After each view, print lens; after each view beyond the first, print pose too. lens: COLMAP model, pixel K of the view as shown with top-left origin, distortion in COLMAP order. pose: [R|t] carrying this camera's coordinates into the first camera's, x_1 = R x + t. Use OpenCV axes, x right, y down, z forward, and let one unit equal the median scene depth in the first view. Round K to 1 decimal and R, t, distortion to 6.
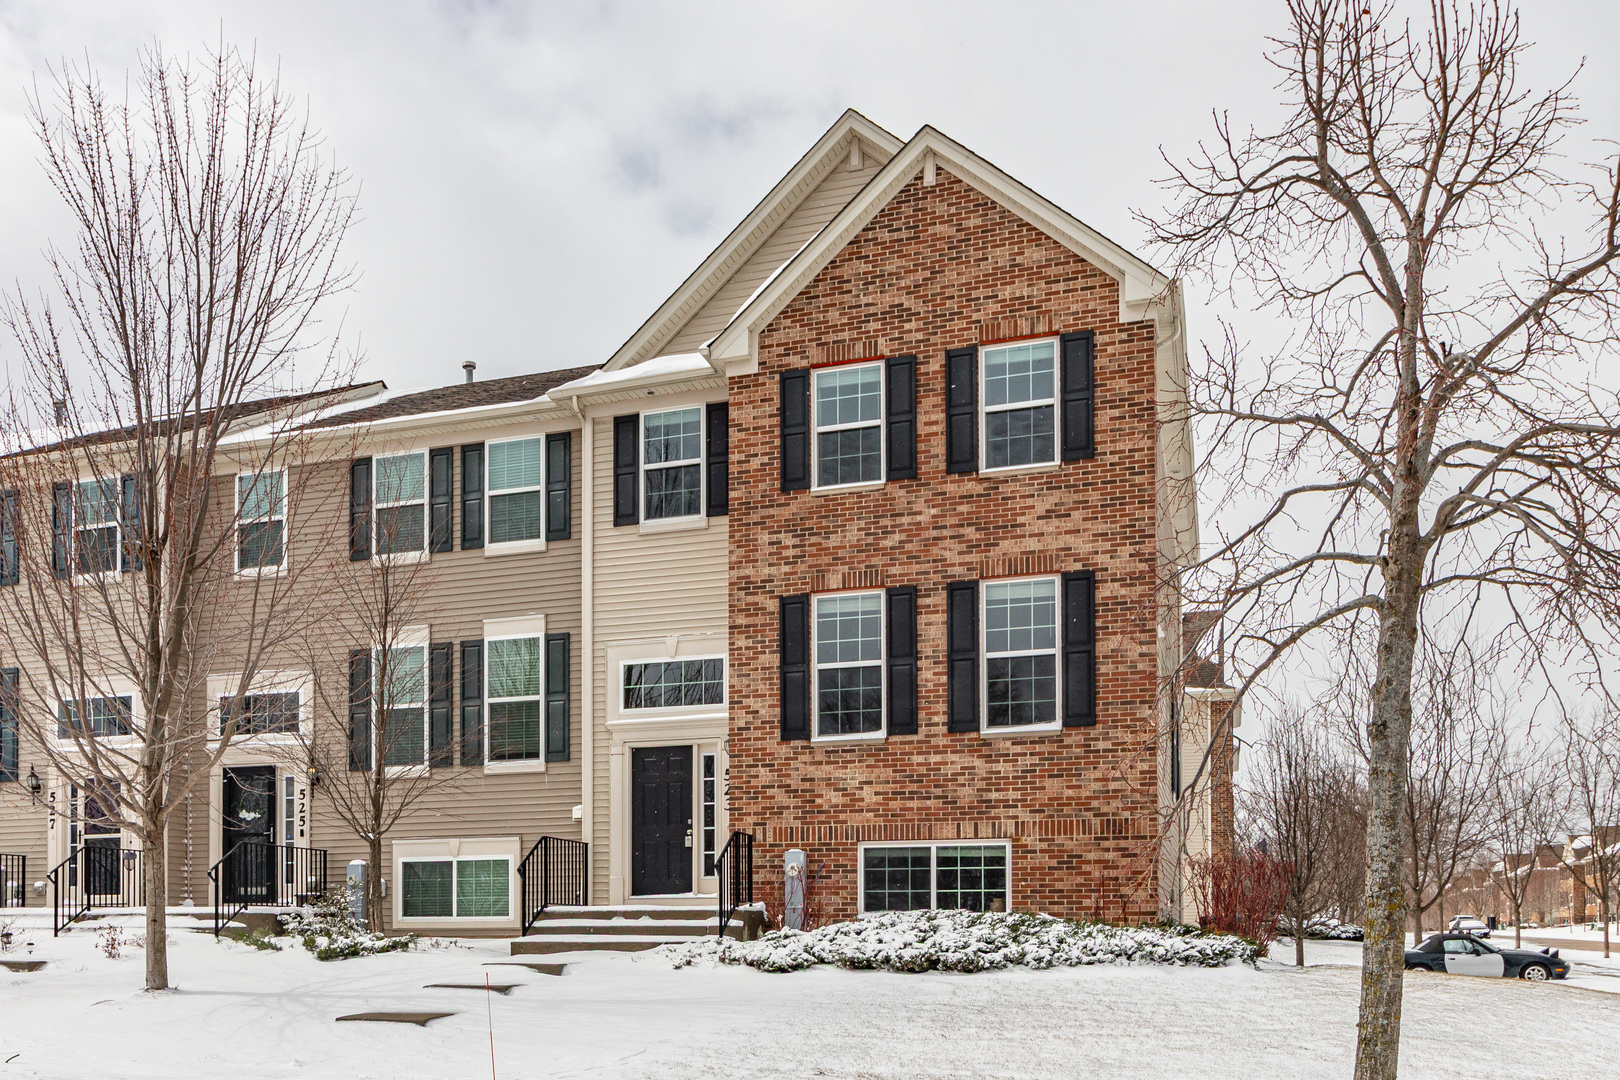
lens RADIAL K [[1003.9, 0, 809.7], [0, 1003.9, 534.7], [0, 0, 1]] dist [-0.001751, -0.000604]
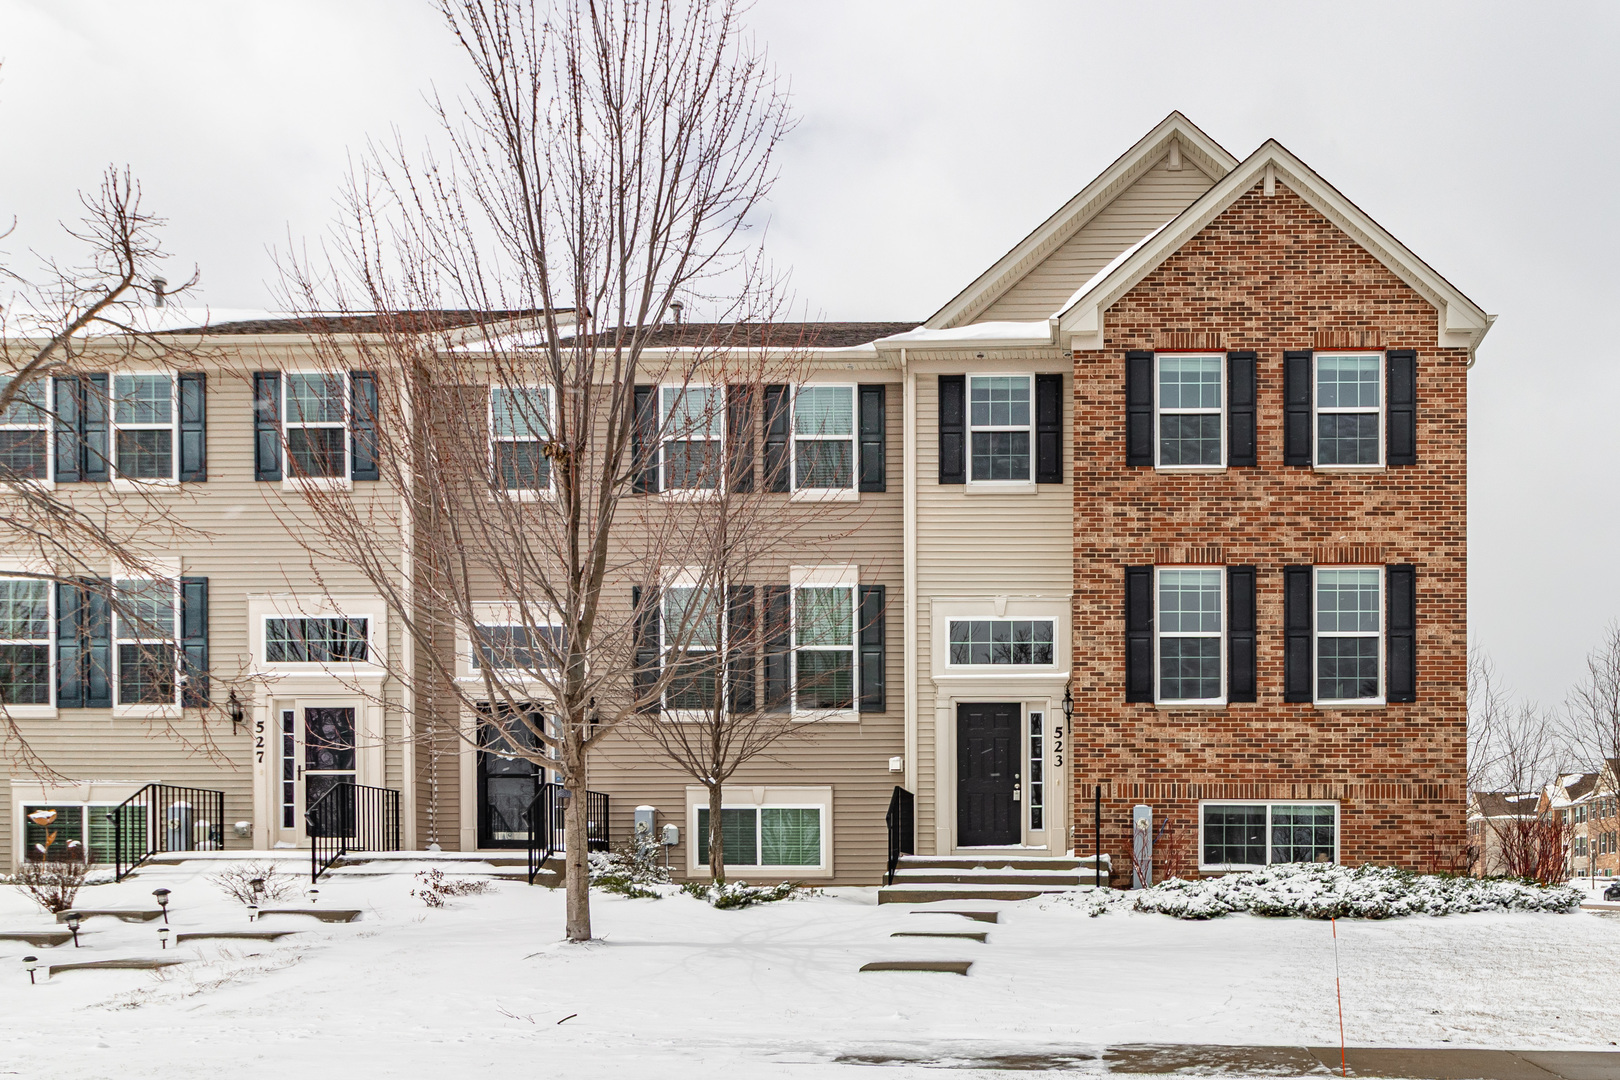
lens RADIAL K [[925.9, 0, 810.0], [0, 925.9, 552.0], [0, 0, 1]] dist [-0.001163, -0.001269]
pose [[0.972535, 0.083346, 0.217322, -0.563238], [-0.090158, 0.995693, 0.021602, 0.056253], [-0.214585, -0.040602, 0.975861, 0.129301]]
